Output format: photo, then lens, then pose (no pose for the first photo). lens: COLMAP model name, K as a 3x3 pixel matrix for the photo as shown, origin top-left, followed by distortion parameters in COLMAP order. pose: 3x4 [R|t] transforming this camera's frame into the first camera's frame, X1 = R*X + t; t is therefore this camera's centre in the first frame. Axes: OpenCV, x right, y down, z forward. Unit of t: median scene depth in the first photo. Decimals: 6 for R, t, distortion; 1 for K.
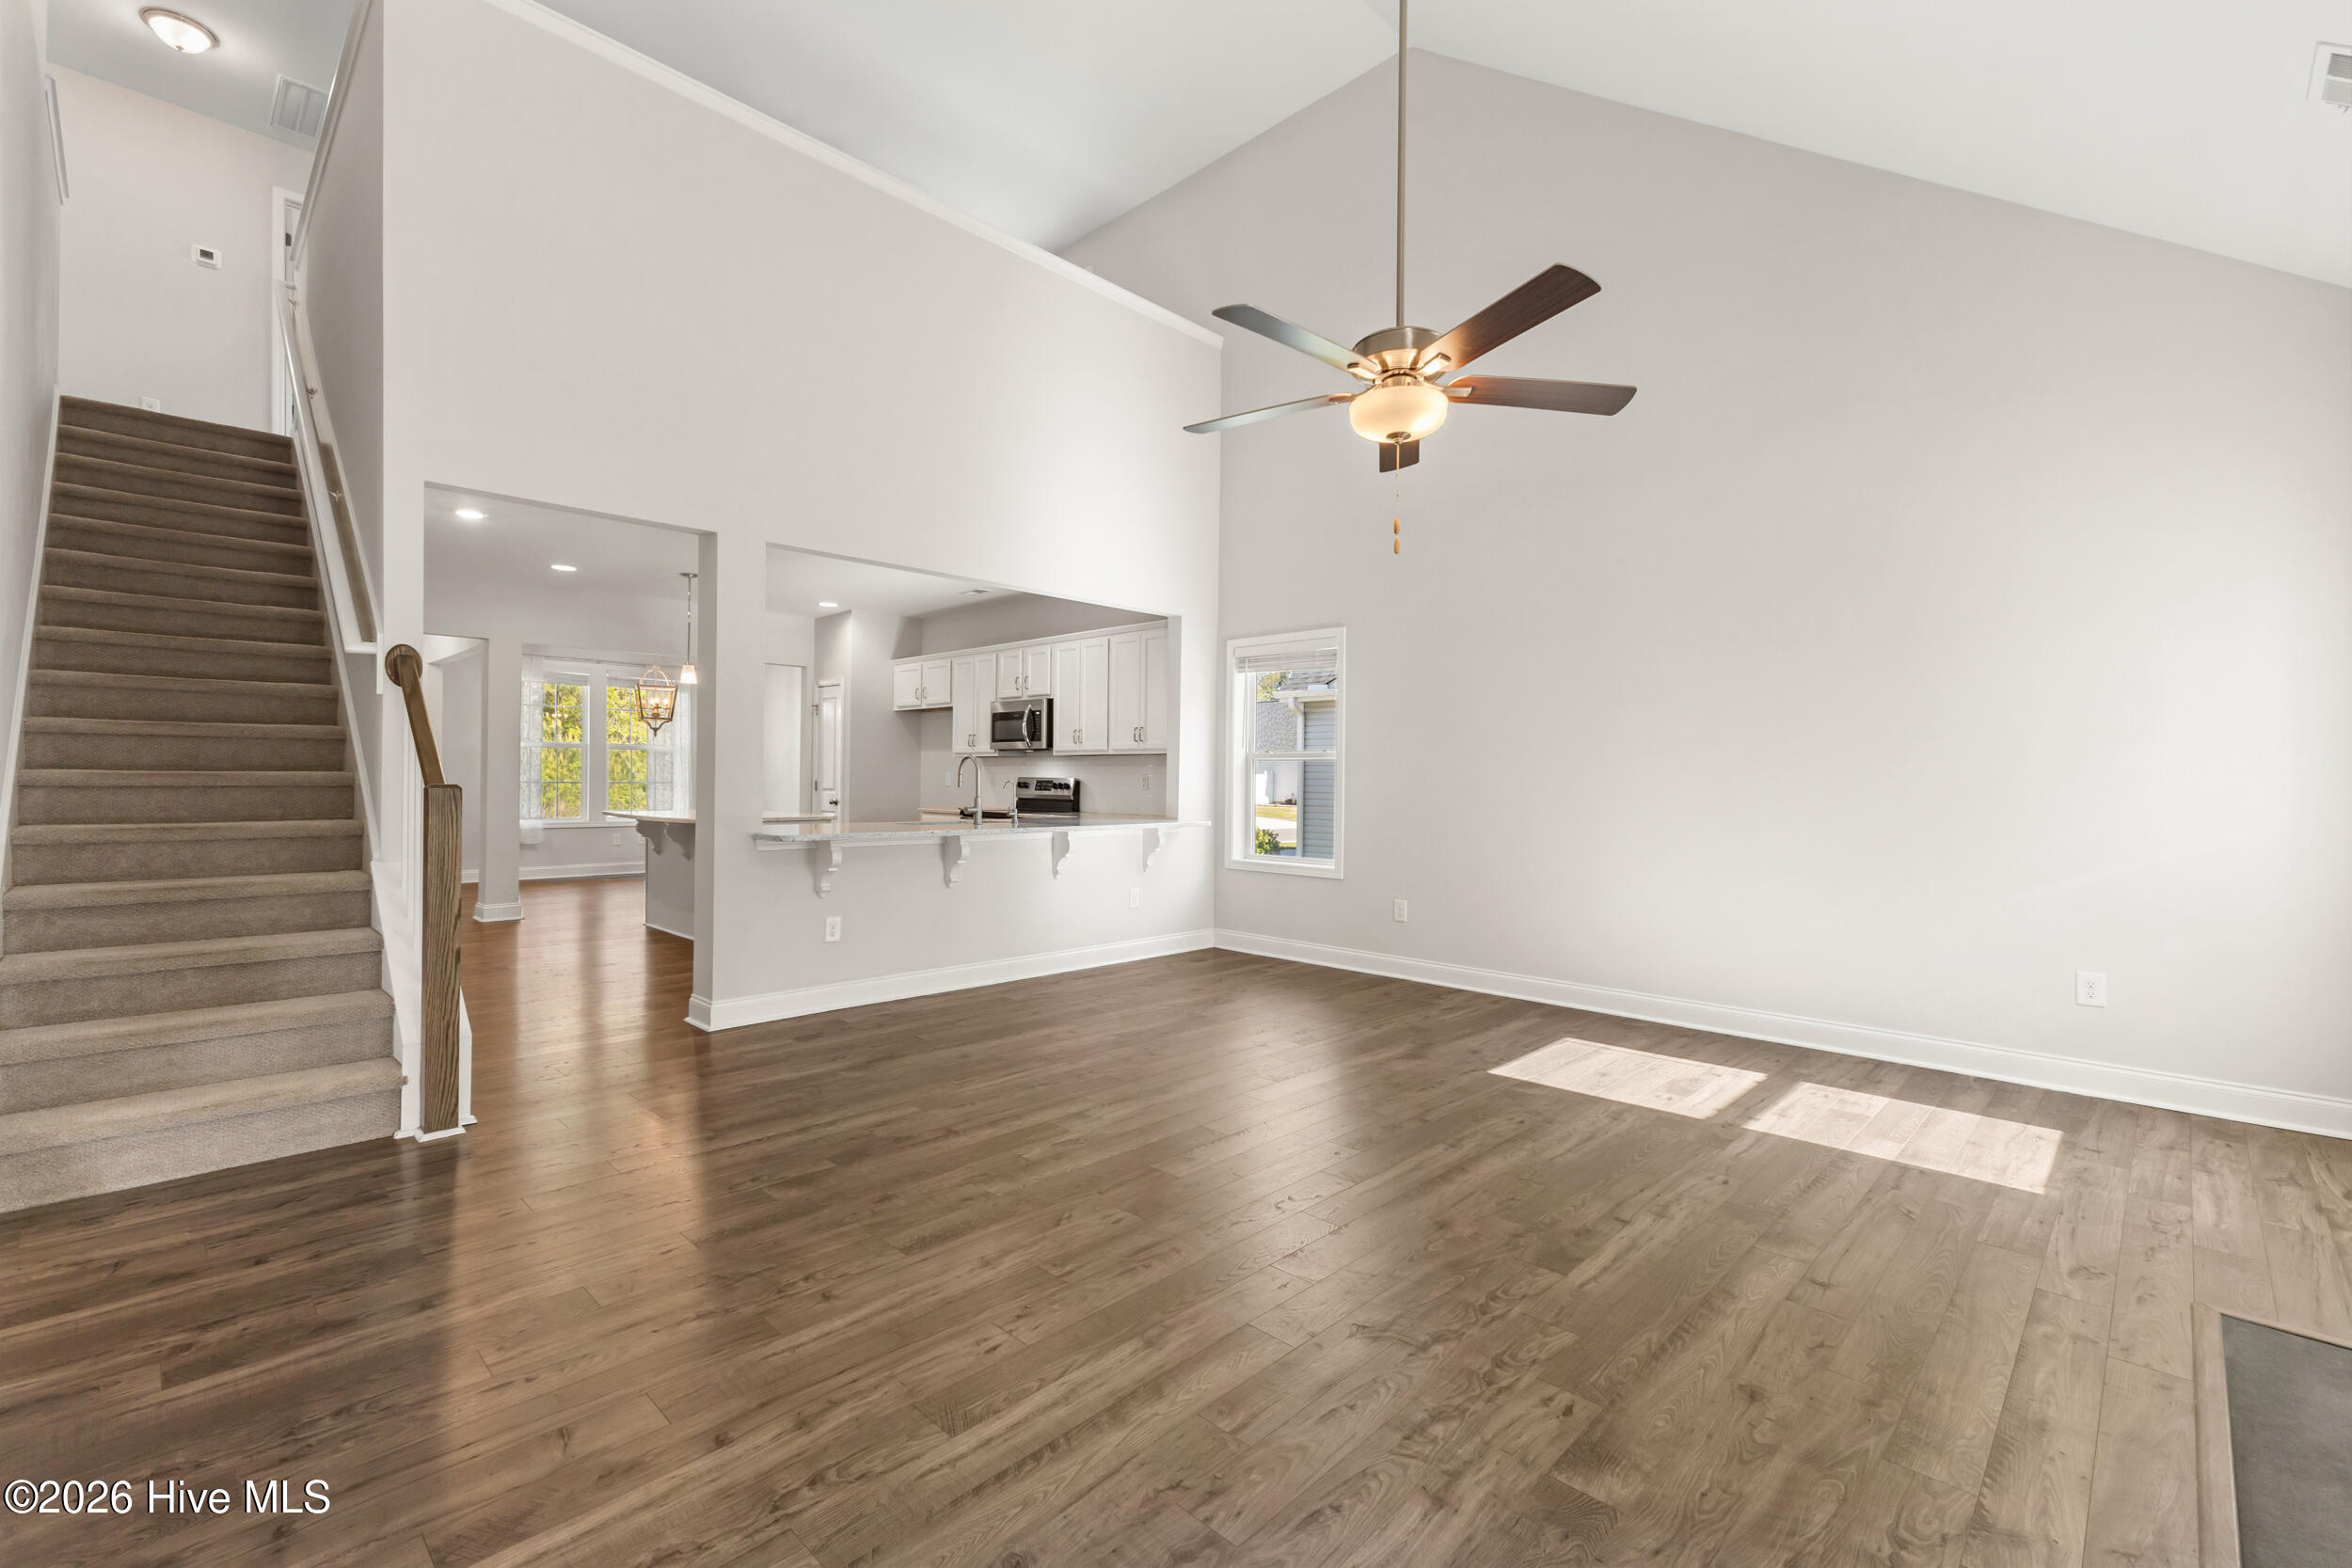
lens RADIAL K [[1007.7, 0, 1180.1], [0, 1007.7, 778.3], [0, 0, 1]] dist [0.012954, -0.003052]
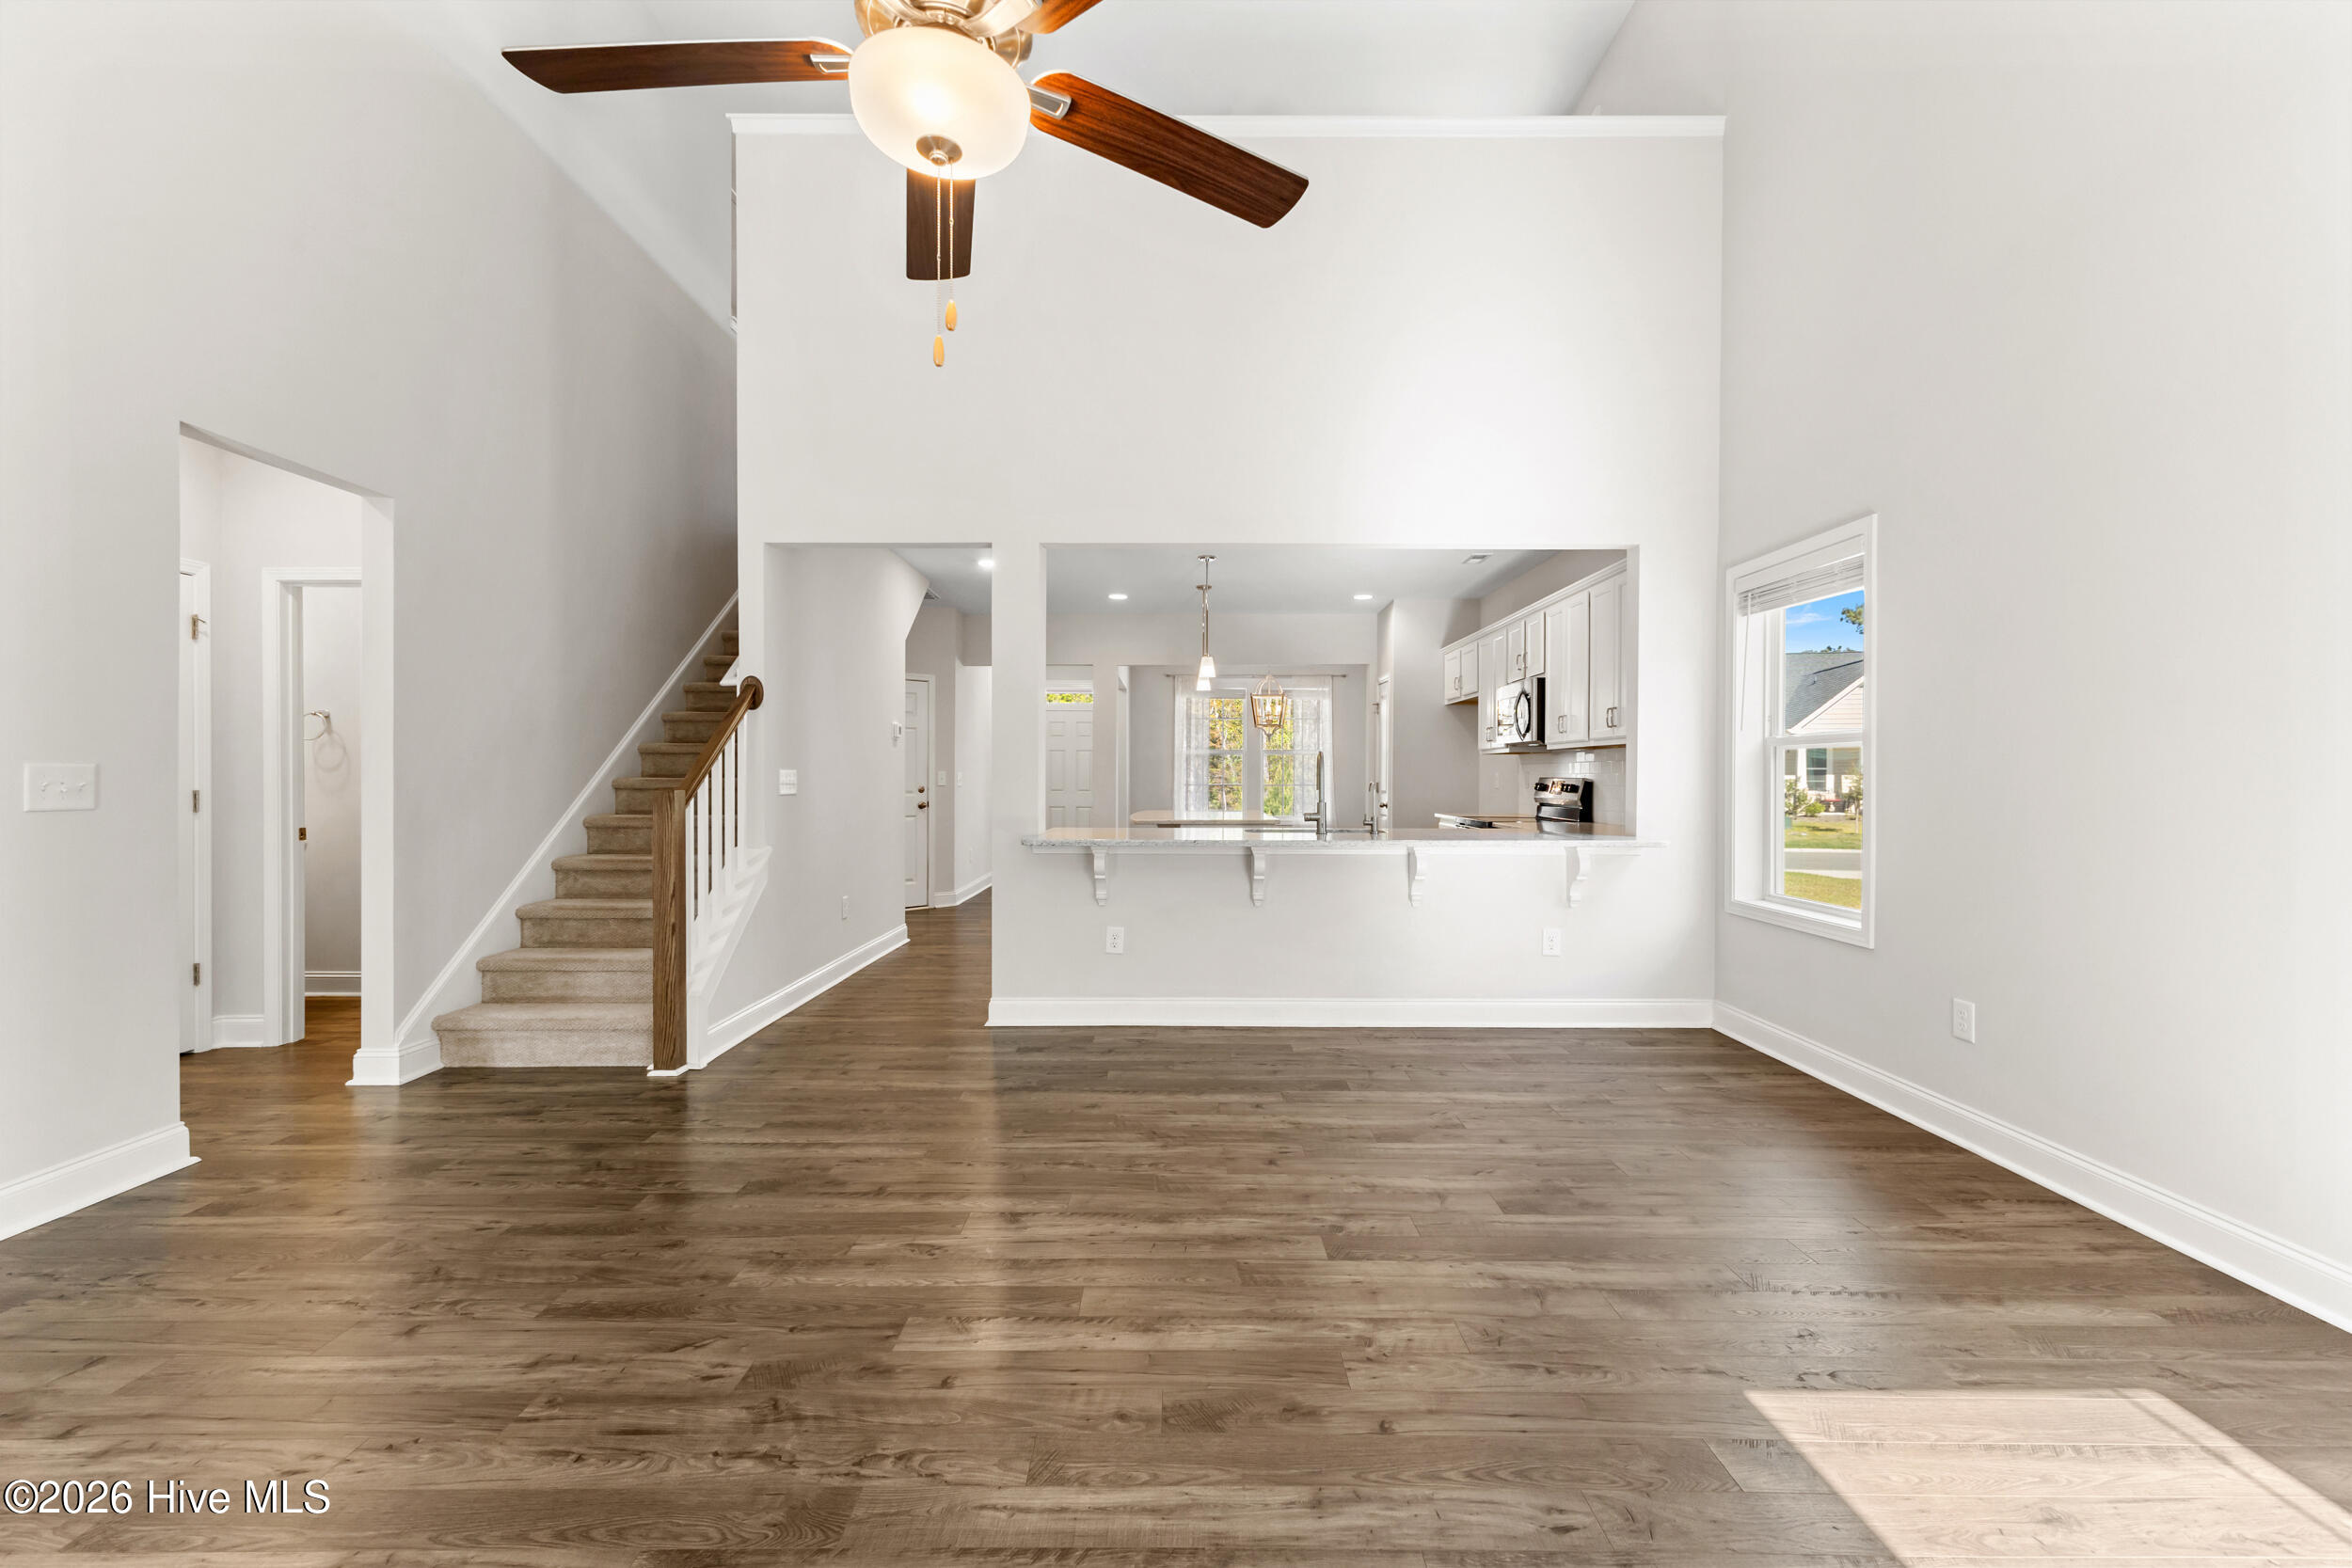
lens RADIAL K [[1007.7, 0, 1177.7], [0, 1007.7, 775.5], [0, 0, 1]] dist [0.012954, -0.003052]
pose [[0.696710, -0.008985, -0.717297, 0.561341], [0.006351, 0.999960, -0.006358, 0.002528], [0.717325, -0.000126, 0.696739, 0.569950]]
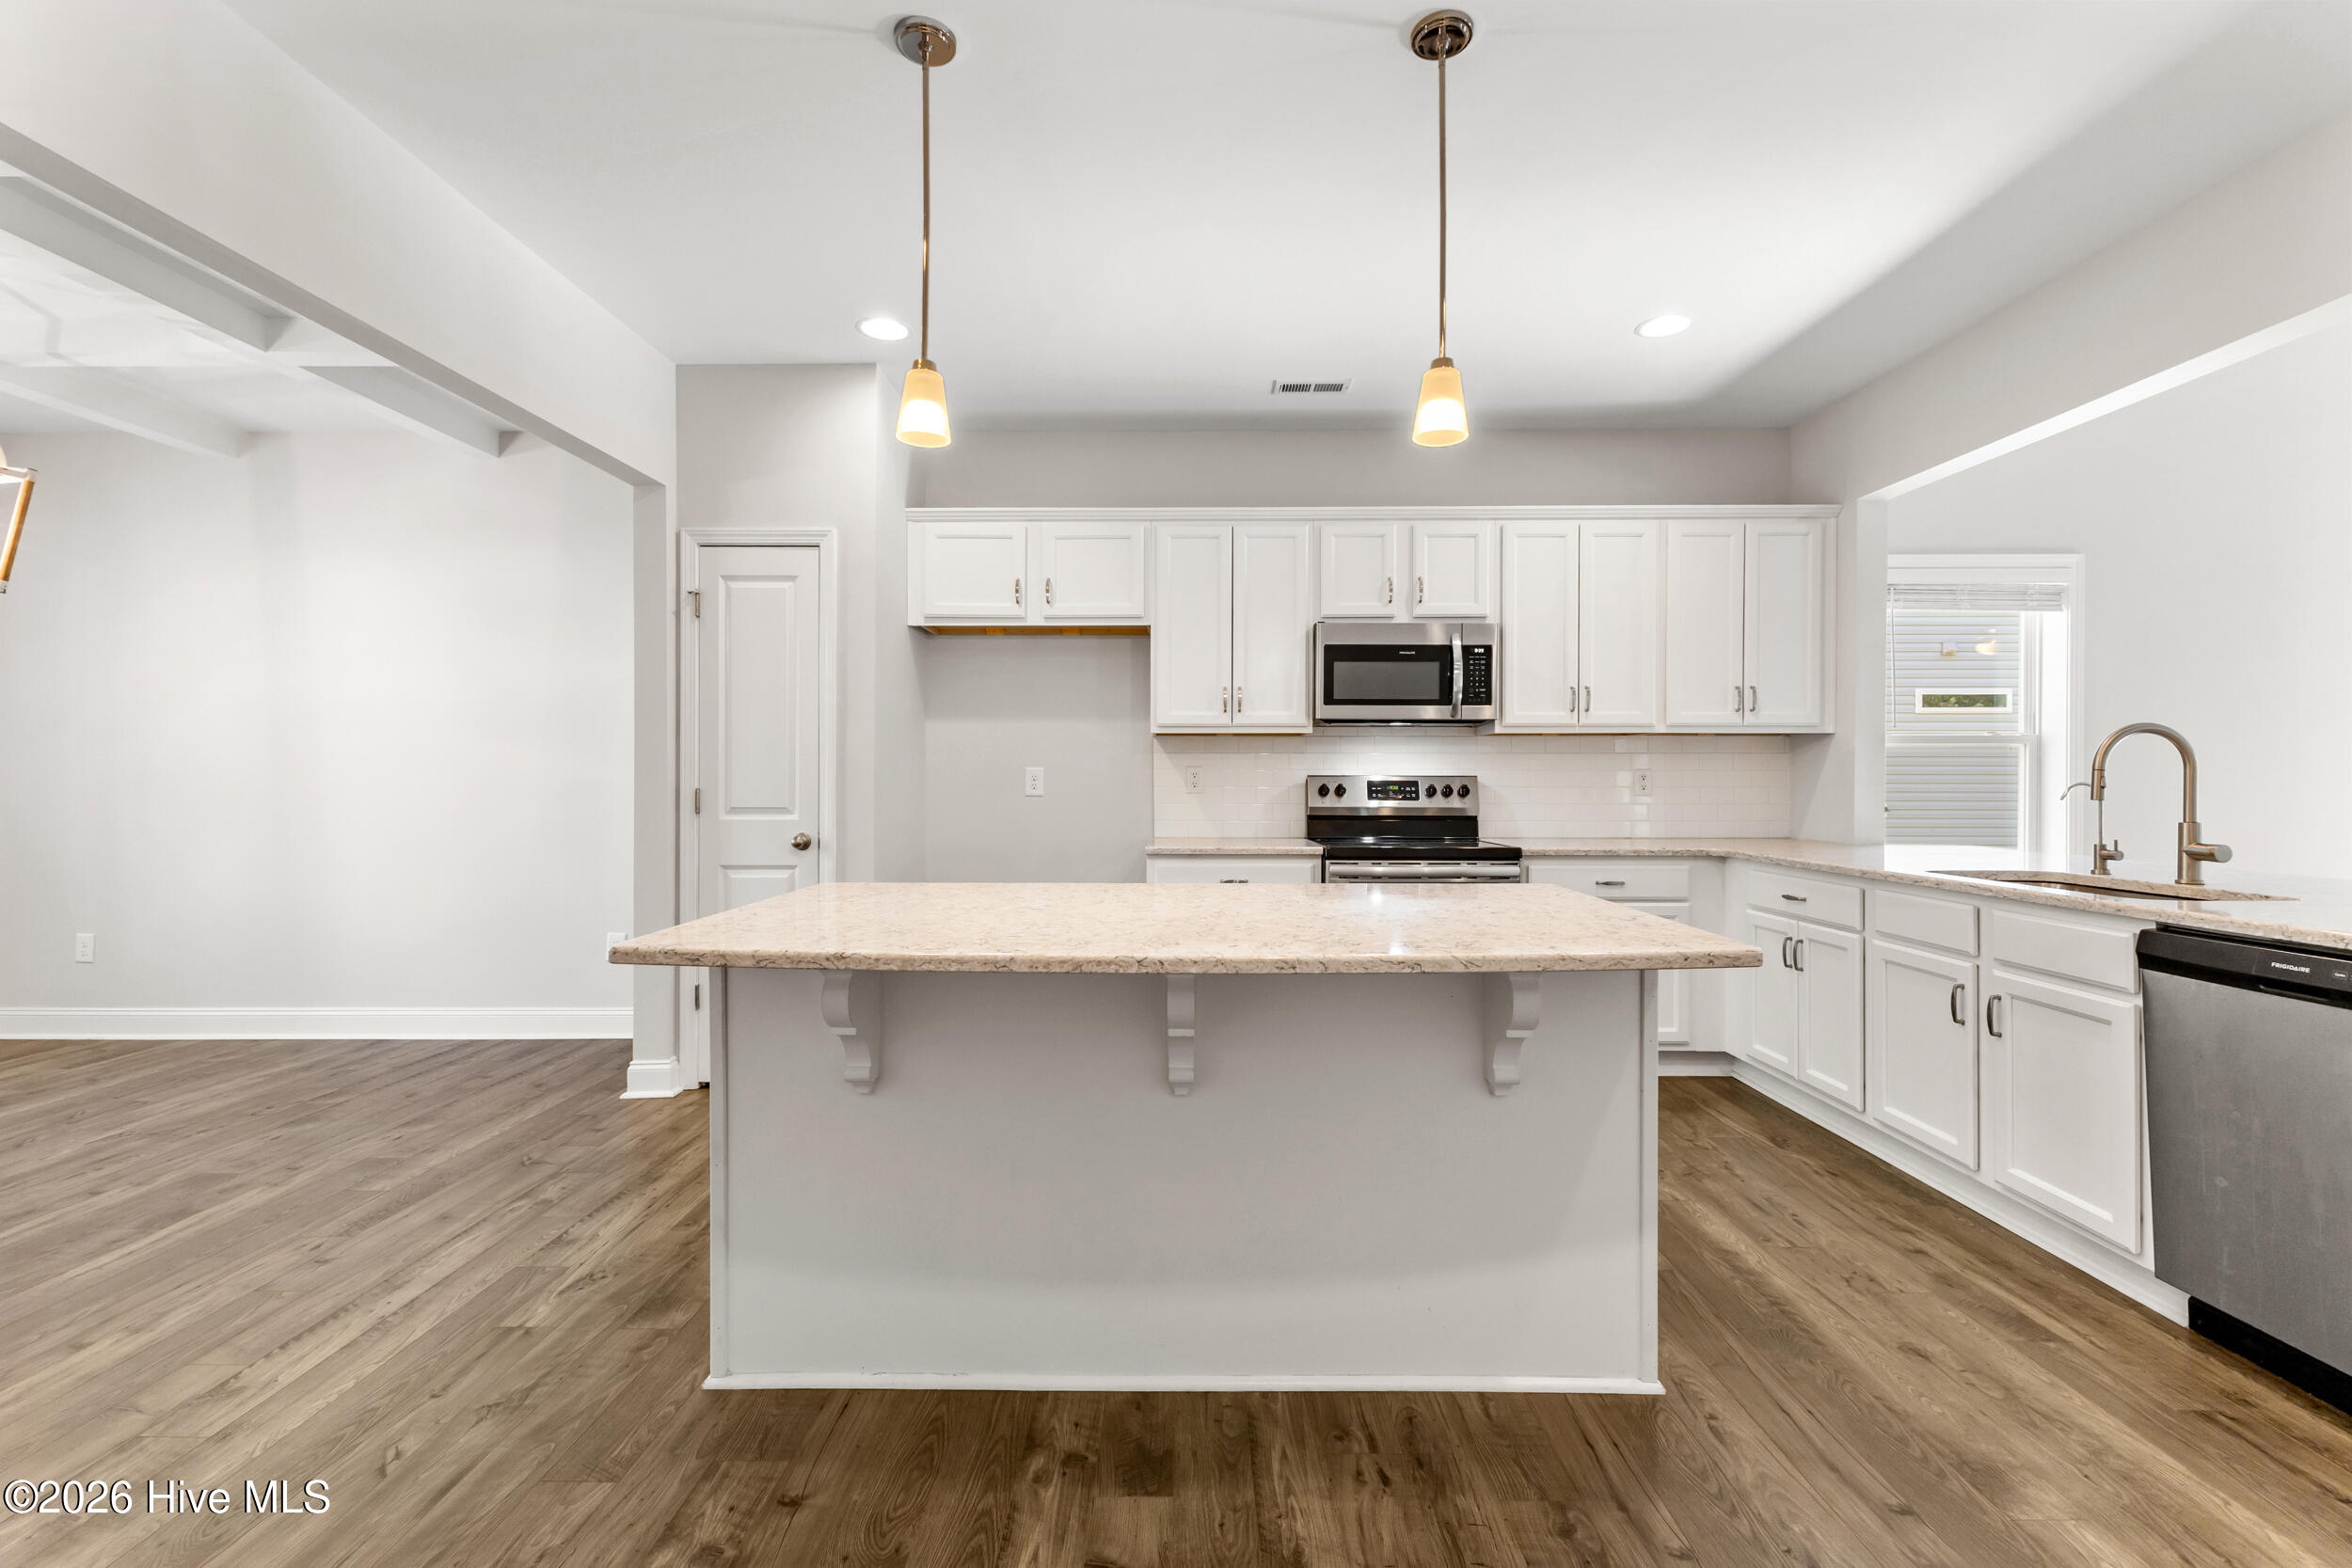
lens RADIAL K [[1007.7, 0, 1168.0], [0, 1007.7, 766.6], [0, 0, 1]] dist [0.012954, -0.003052]
pose [[0.717048, -0.004211, 0.697011, -1.441987], [0.006723, 0.999977, -0.000874, -0.014510], [-0.696991, 0.005313, 0.717060, 1.748230]]
